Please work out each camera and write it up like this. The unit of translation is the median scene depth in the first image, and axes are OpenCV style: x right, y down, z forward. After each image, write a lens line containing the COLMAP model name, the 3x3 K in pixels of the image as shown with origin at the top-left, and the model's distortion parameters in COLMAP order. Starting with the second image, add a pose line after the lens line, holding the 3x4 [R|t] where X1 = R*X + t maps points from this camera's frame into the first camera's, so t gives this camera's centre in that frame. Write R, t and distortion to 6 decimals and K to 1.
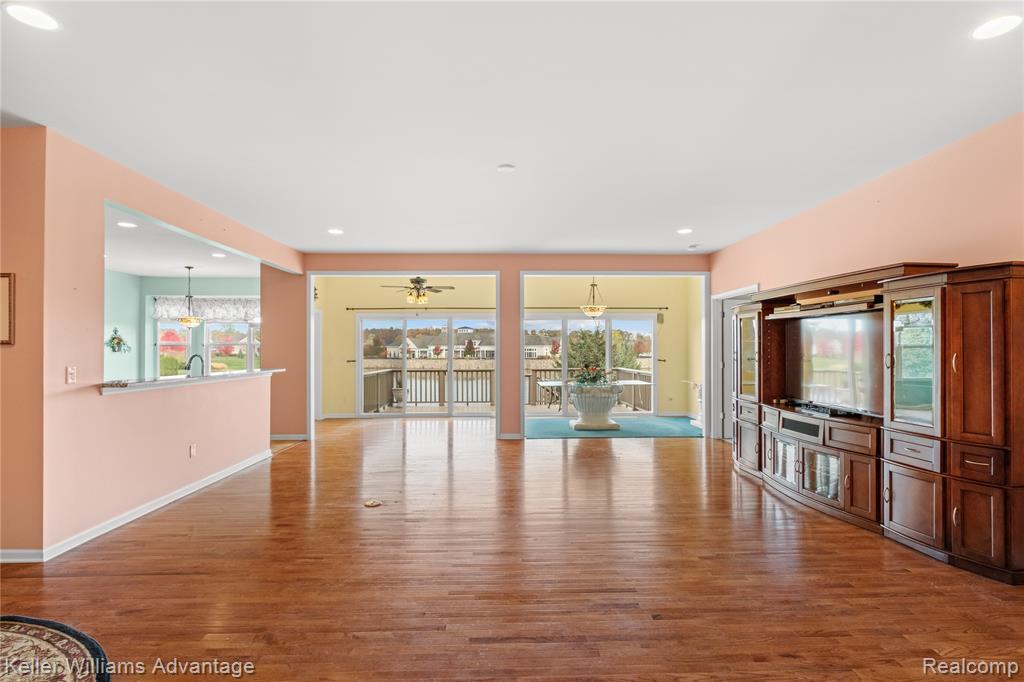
lens RADIAL K [[503.3, 0, 511.8], [0, 503.3, 345.7], [0, 0, 1]] dist [0.004280, 0.001256]
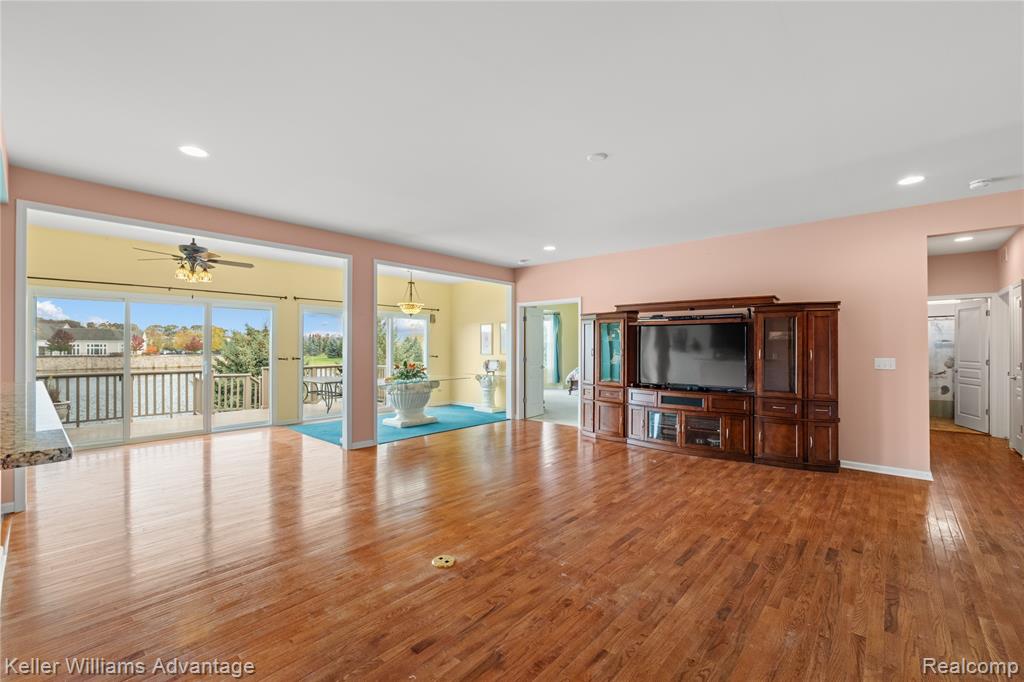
lens RADIAL K [[431.5, 0, 514.0], [0, 431.5, 347.2], [0, 0, 1]] dist [0.002320, 0.000310]
pose [[0.685021, 0.002334, 0.728519, -0.338415], [-0.009370, 0.999940, 0.005607, 0.002560], [-0.728463, -0.010667, 0.685002, 0.261173]]
